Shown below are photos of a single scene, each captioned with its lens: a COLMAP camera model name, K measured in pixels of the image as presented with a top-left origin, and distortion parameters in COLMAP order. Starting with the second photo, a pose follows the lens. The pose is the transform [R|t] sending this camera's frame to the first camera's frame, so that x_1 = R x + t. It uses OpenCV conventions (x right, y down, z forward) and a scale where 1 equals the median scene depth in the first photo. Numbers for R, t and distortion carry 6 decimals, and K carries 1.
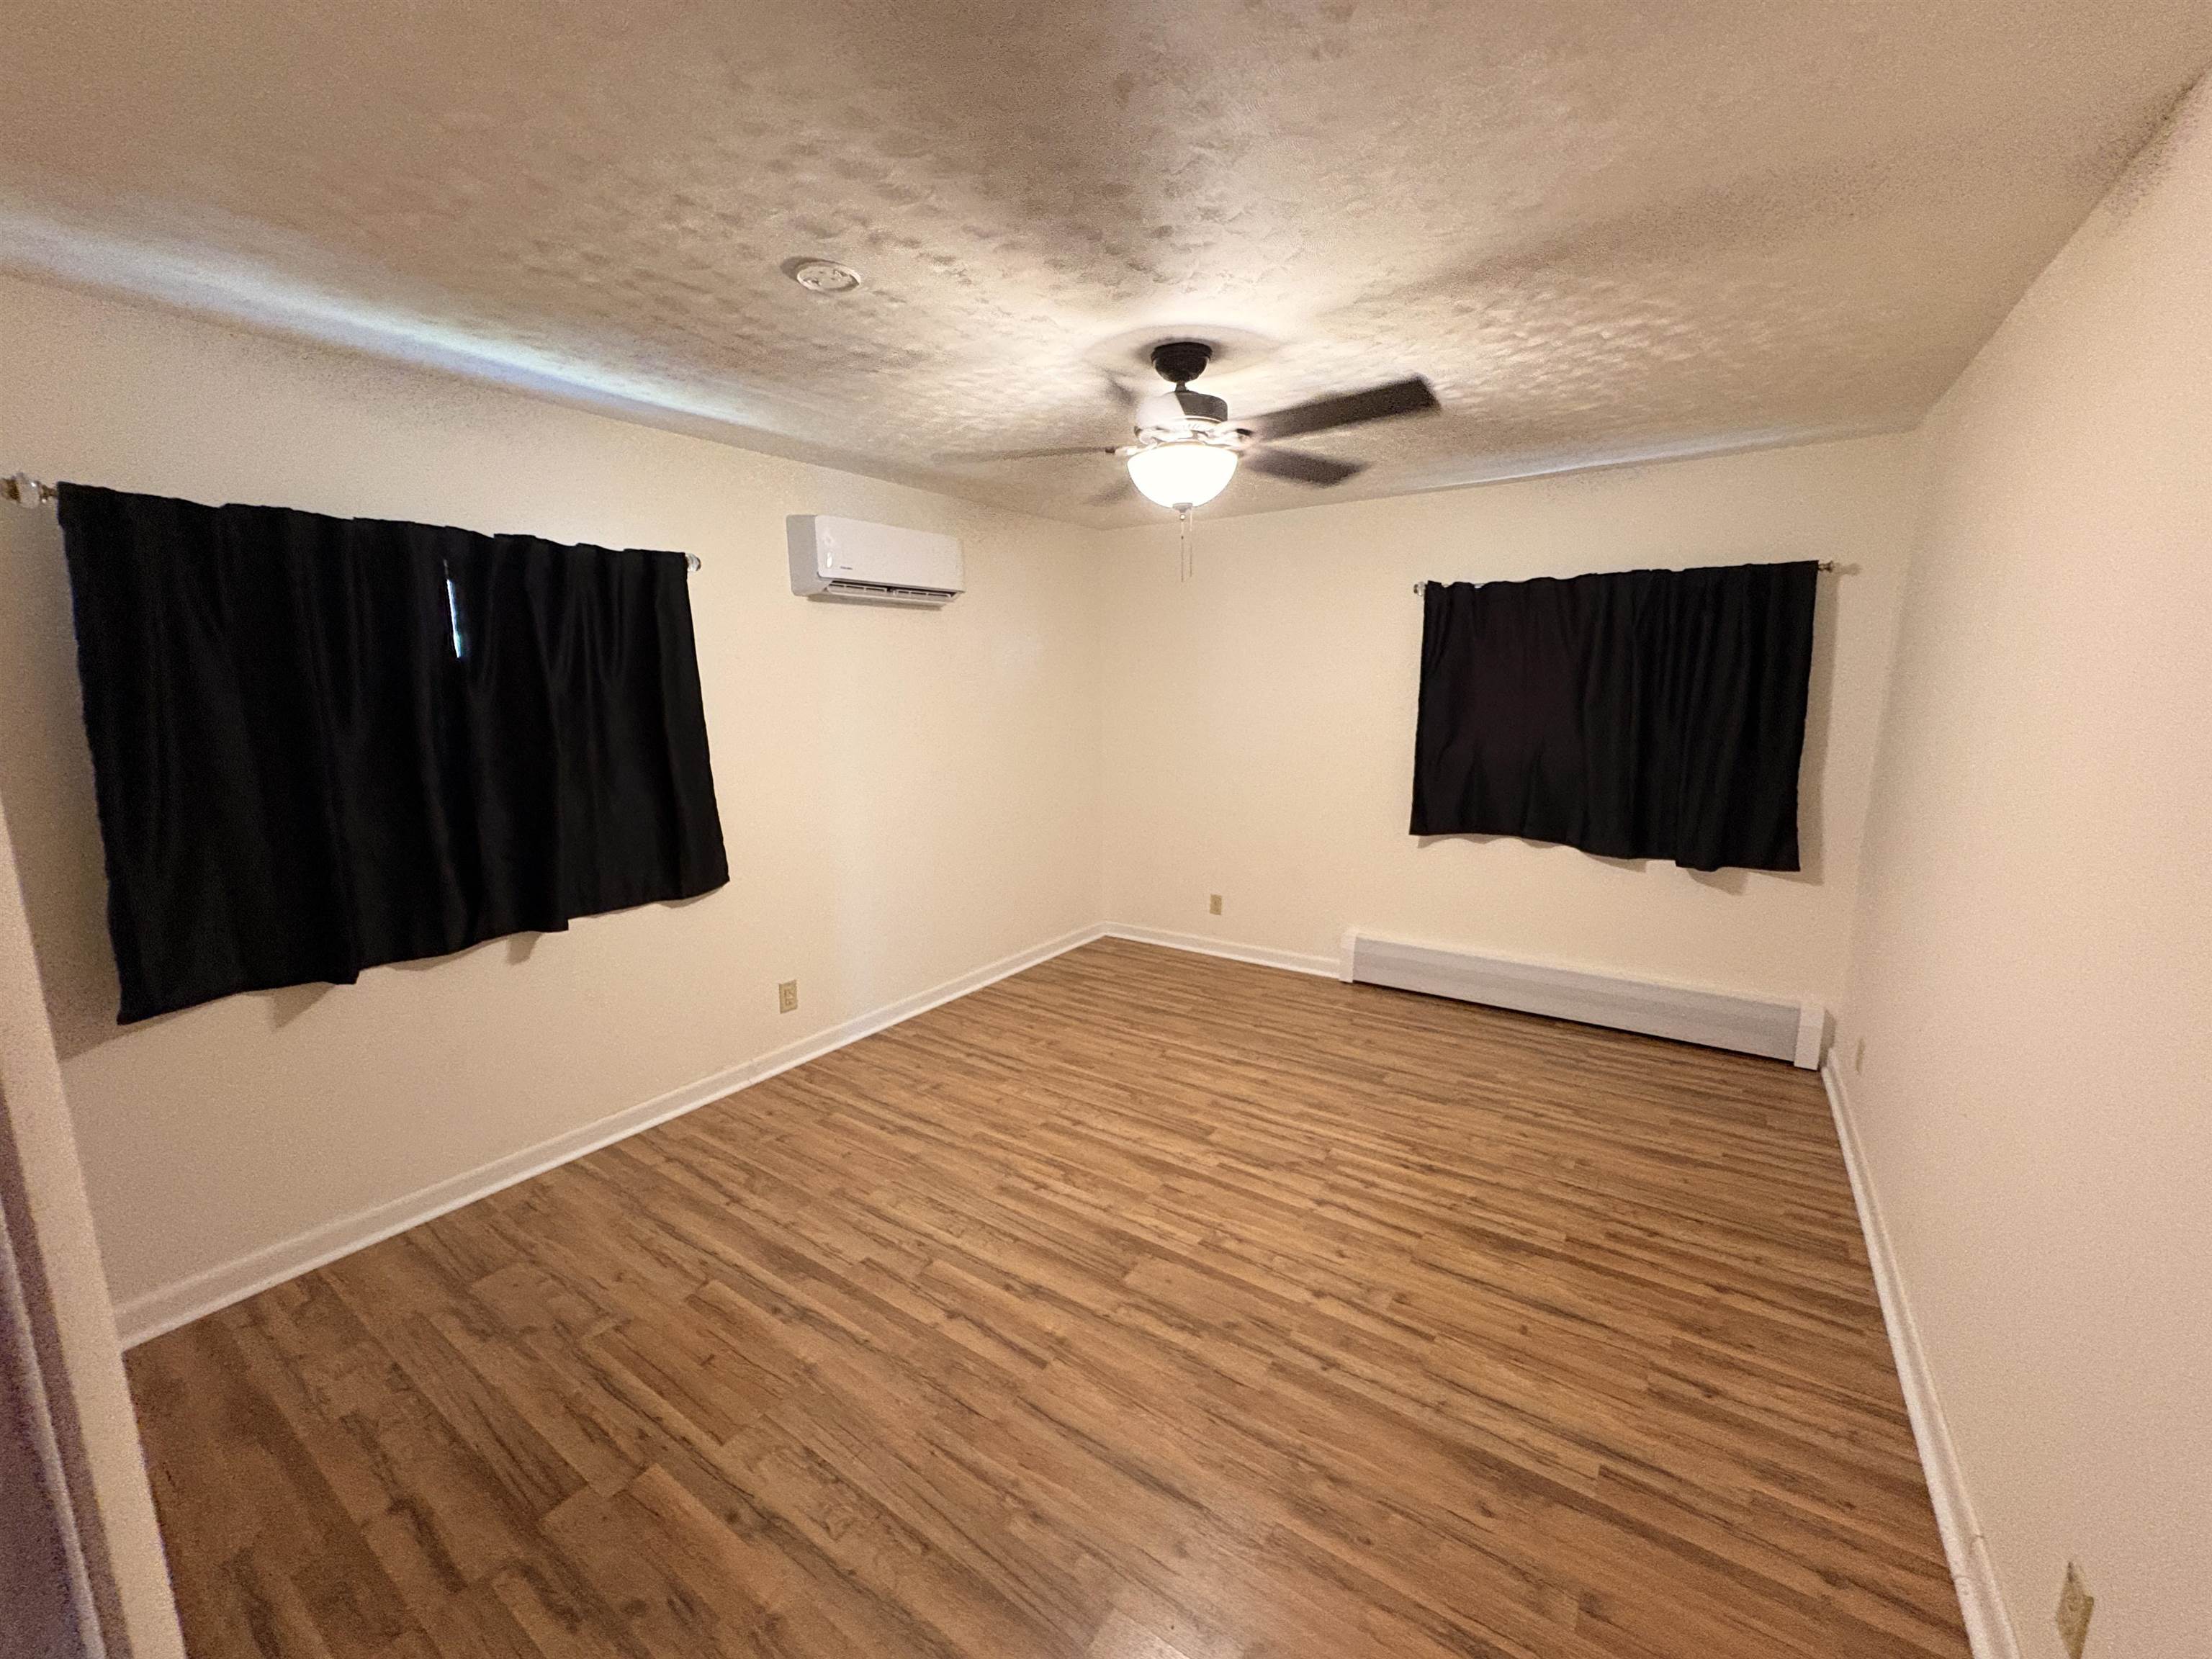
lens RADIAL K [[880.7, 0, 1104.4], [0, 880.7, 831.2], [0, 0, 1]] dist [0.000479, 0.000236]
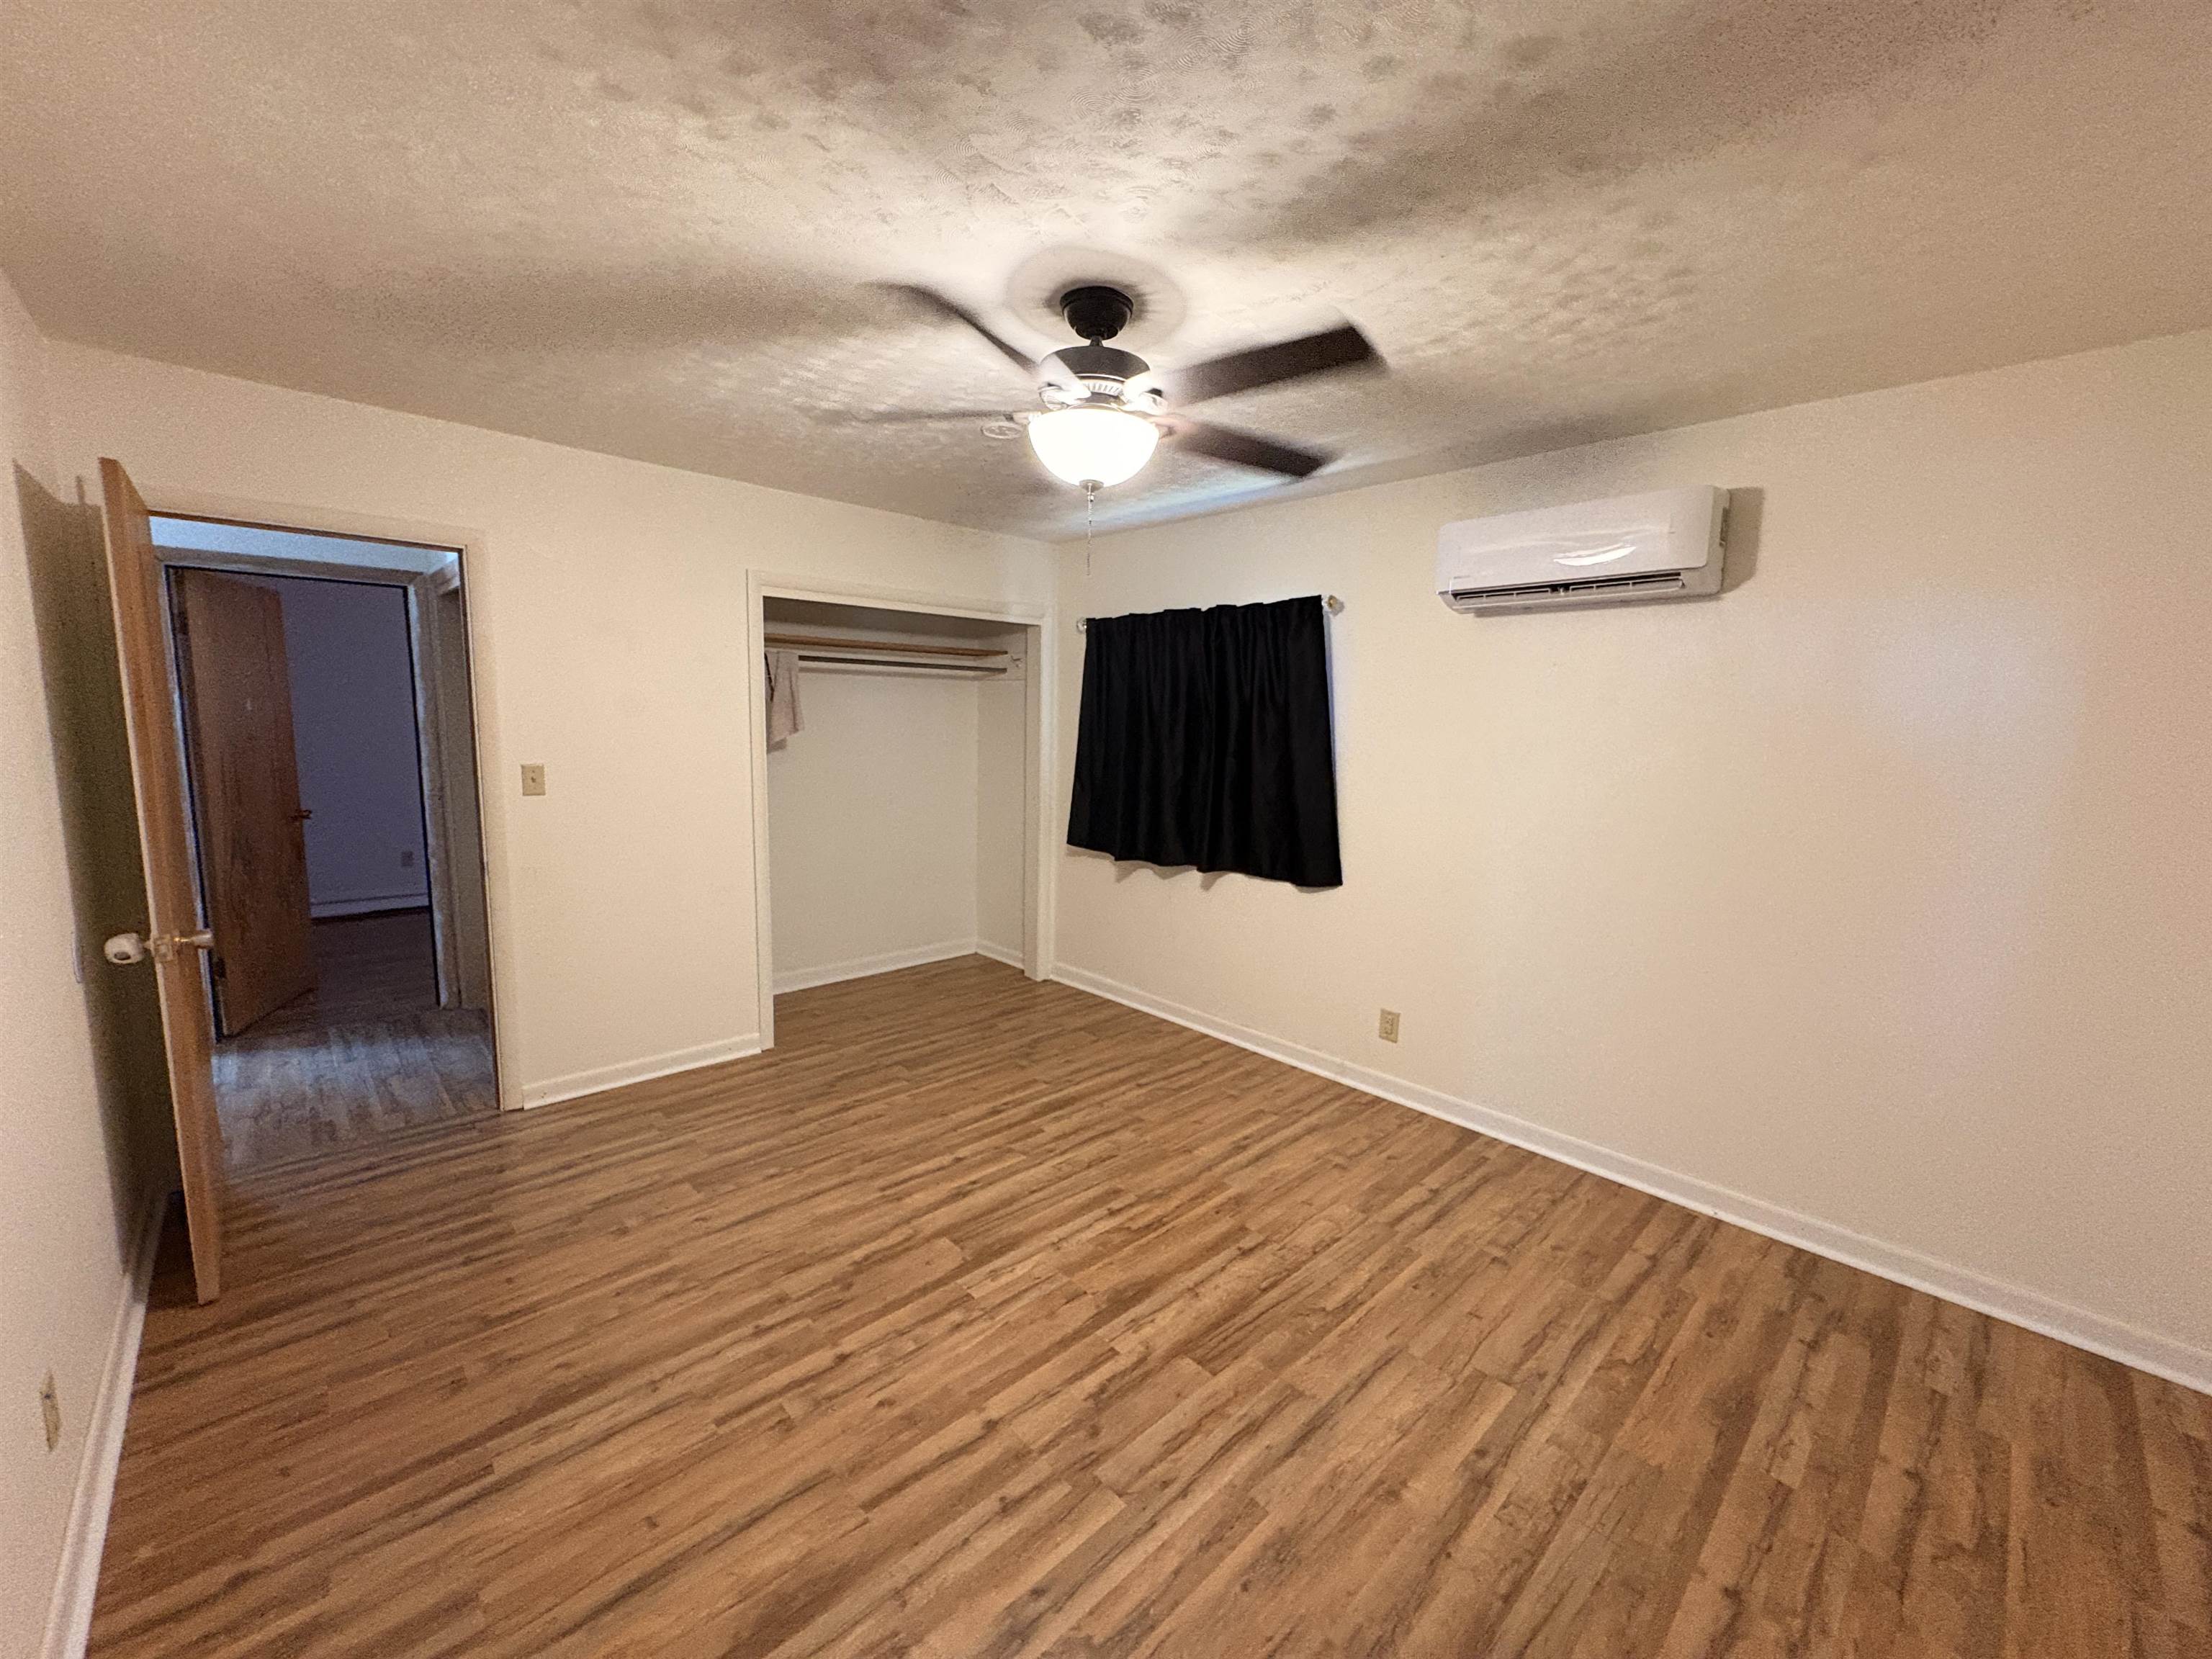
lens RADIAL K [[880.7, 0, 1104.4], [0, 880.7, 831.2], [0, 0, 1]] dist [0.000479, 0.000236]
pose [[-0.207512, 0.132678, -0.969193, 0.820789], [-0.186295, 0.967267, 0.172302, -0.171773], [0.960330, 0.216310, -0.176003, 1.073480]]
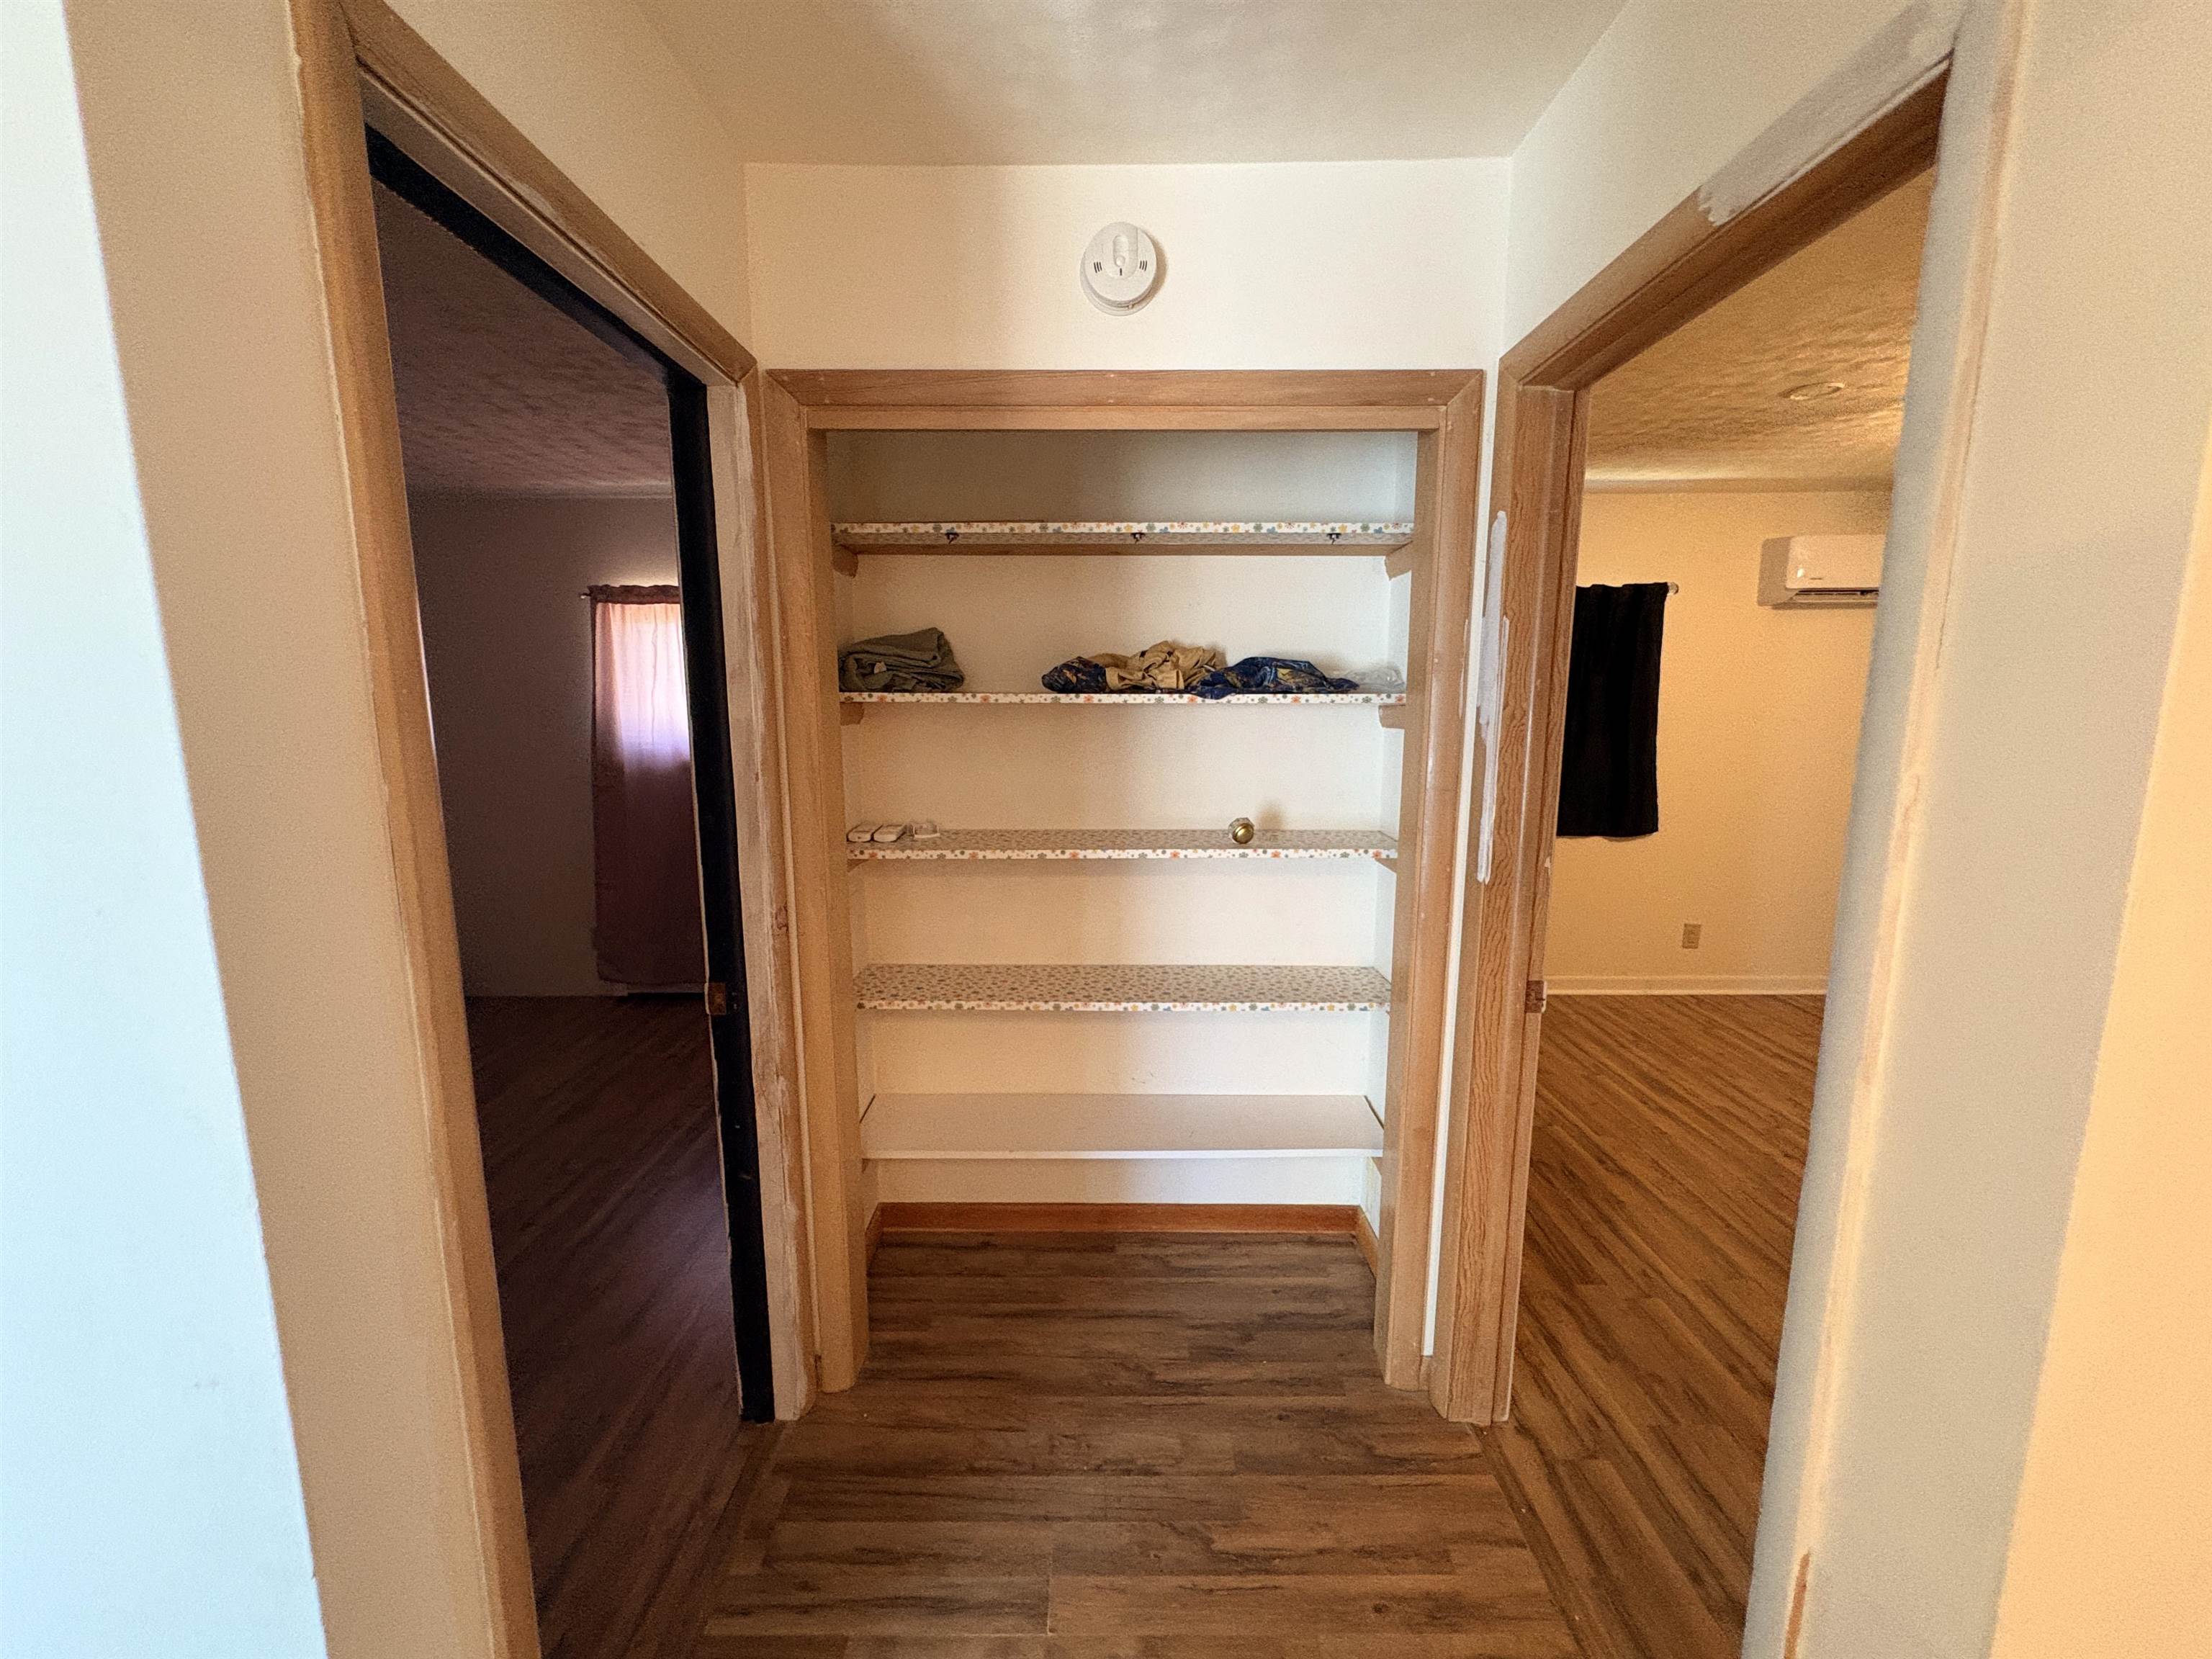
lens RADIAL K [[880.7, 0, 1104.4], [0, 880.7, 831.2], [0, 0, 1]] dist [0.000479, 0.000236]
pose [[0.565720, 0.132445, -0.813892, 0.202633], [-0.140572, 0.988059, 0.063079, 0.106274], [0.812527, 0.078726, 0.577583, -0.493048]]
